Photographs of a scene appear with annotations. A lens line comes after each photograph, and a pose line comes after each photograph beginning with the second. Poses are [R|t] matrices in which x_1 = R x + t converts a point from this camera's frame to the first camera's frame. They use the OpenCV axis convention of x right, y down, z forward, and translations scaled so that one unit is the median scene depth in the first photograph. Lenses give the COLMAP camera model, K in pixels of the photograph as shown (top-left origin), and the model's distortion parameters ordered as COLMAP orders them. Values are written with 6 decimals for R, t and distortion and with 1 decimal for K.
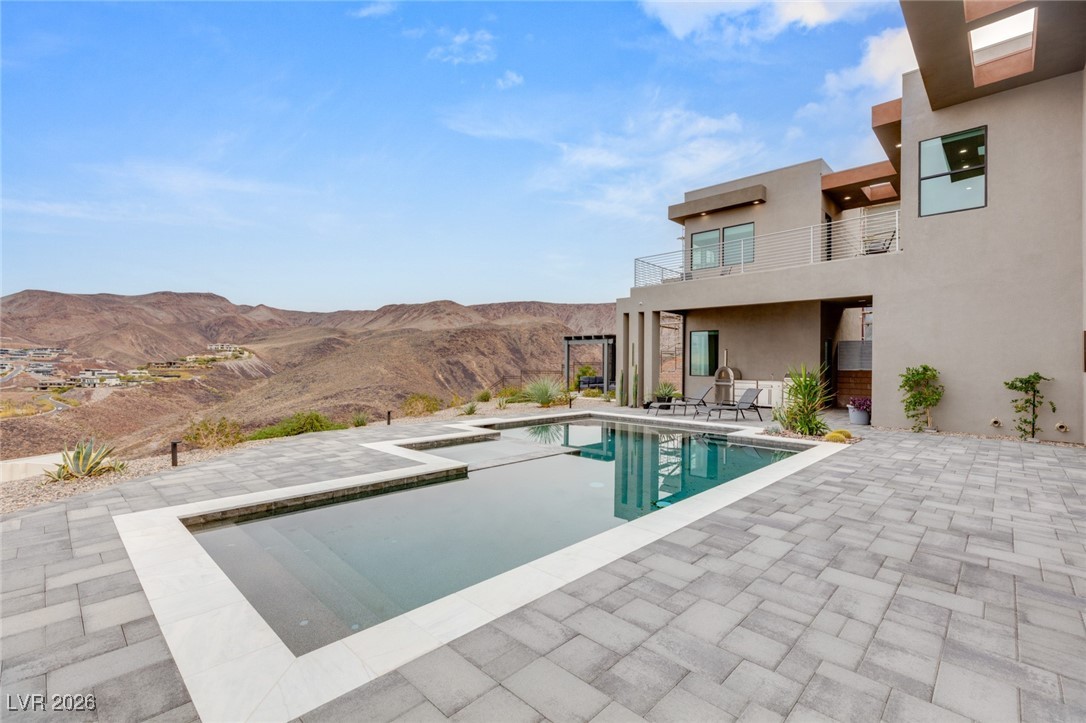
lens RADIAL K [[498.1, 0, 551.6], [0, 498.1, 399.8], [0, 0, 1]] dist [0.011722, 0.001772]
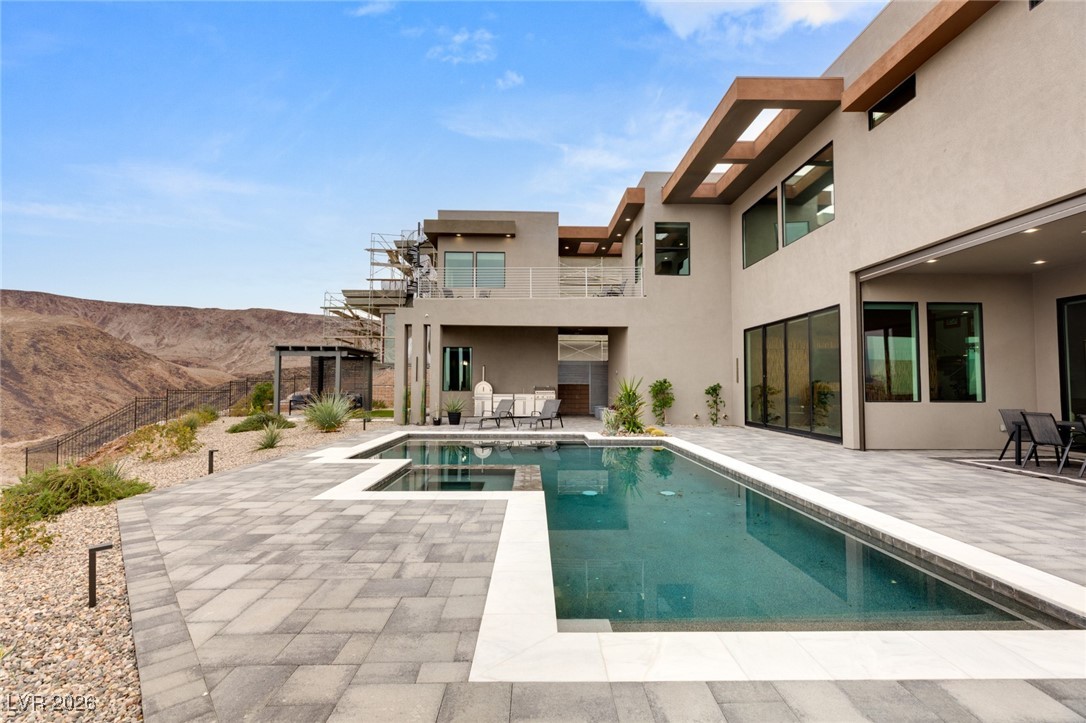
lens RADIAL K [[498.1, 0, 535.1], [0, 498.1, 398.9], [0, 0, 1]] dist [0.011722, 0.001772]
pose [[0.699189, -0.028060, 0.714386, -0.352742], [0.055974, 0.998311, -0.015571, -0.007039], [-0.712742, 0.050874, 0.699578, 0.185315]]
